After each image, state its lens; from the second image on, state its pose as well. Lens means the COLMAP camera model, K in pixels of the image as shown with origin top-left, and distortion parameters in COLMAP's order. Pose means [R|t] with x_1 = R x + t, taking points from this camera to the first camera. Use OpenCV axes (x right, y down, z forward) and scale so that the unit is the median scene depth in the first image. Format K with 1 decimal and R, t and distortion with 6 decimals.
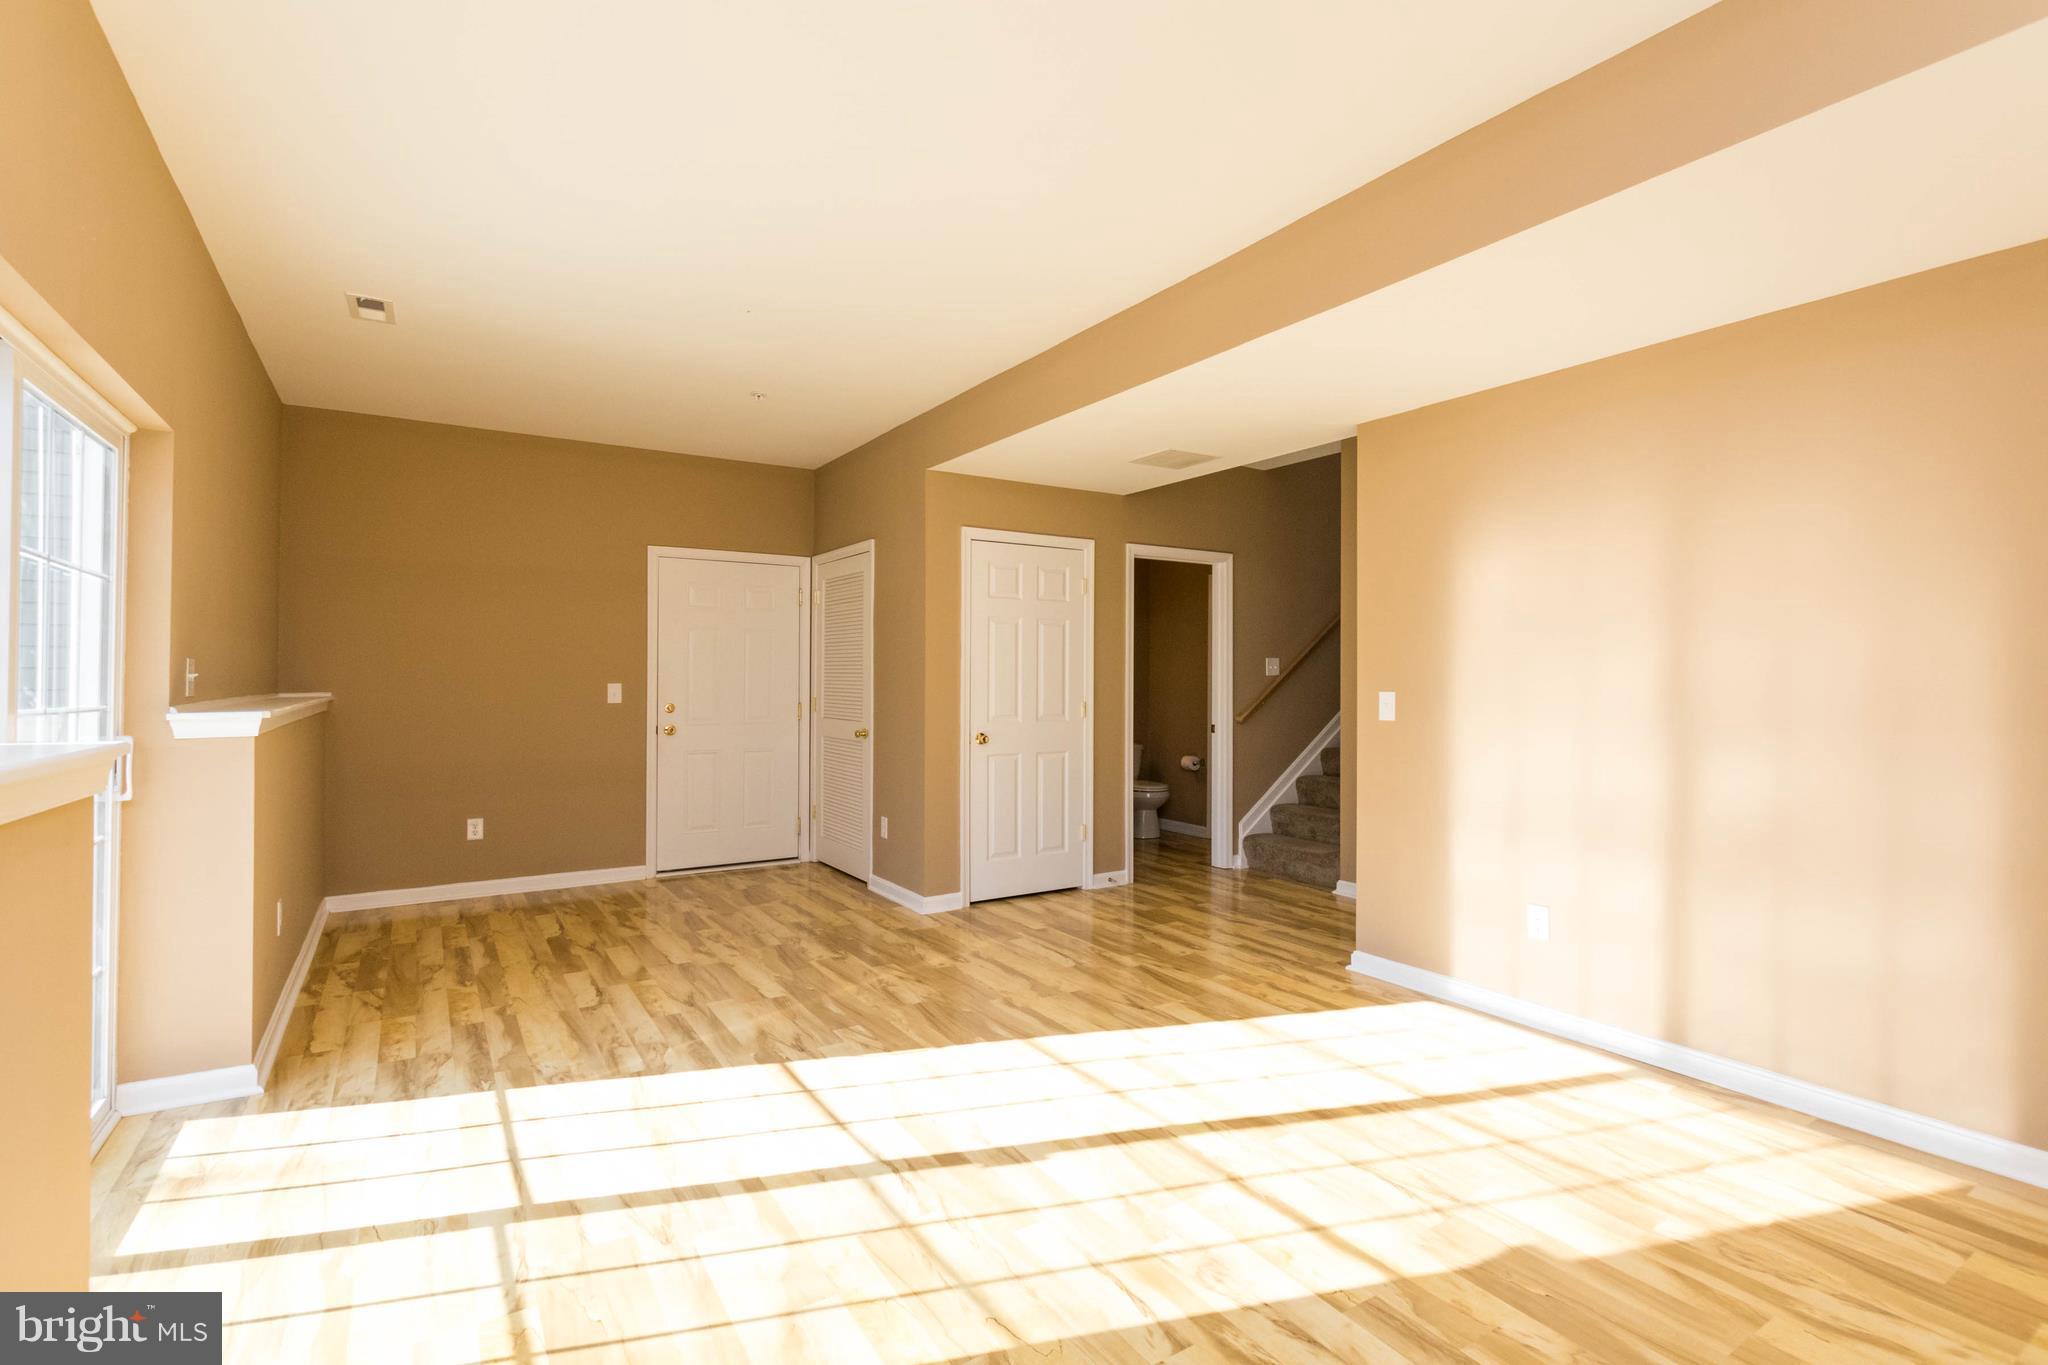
lens RADIAL K [[968.5, 0, 1067.4], [0, 968.5, 670.7], [0, 0, 1]] dist [0.001692, -0.000790]
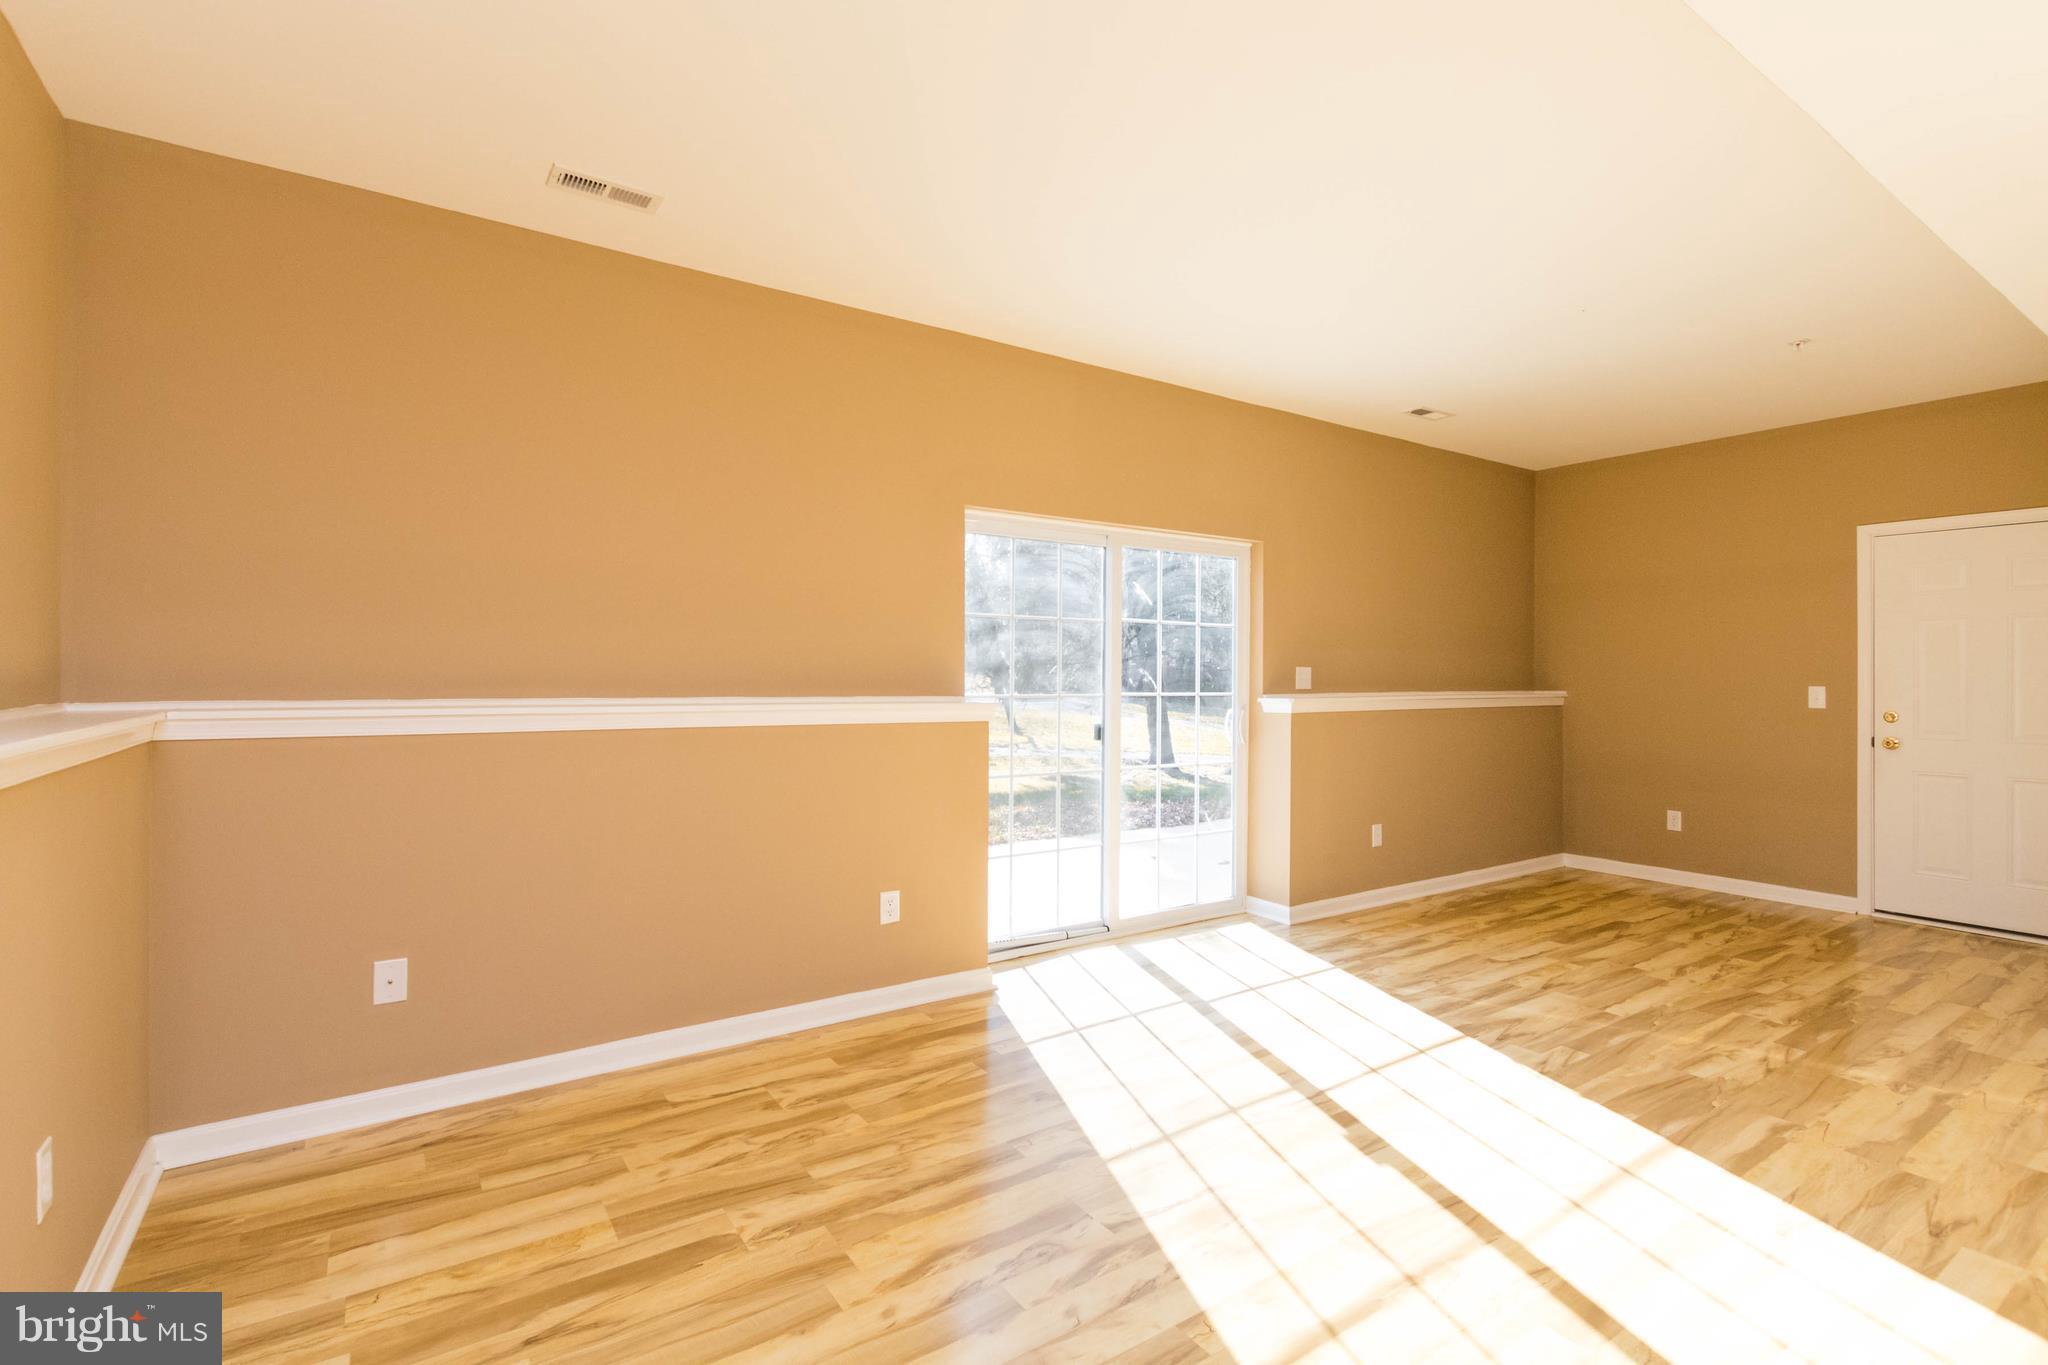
lens RADIAL K [[968.5, 0, 1067.4], [0, 968.5, 670.7], [0, 0, 1]] dist [0.001692, -0.000790]
pose [[0.028465, -0.005930, -0.999577, 0.711661], [0.004234, 0.999974, -0.005812, 0.001643], [0.999586, -0.004066, 0.028490, 0.482815]]
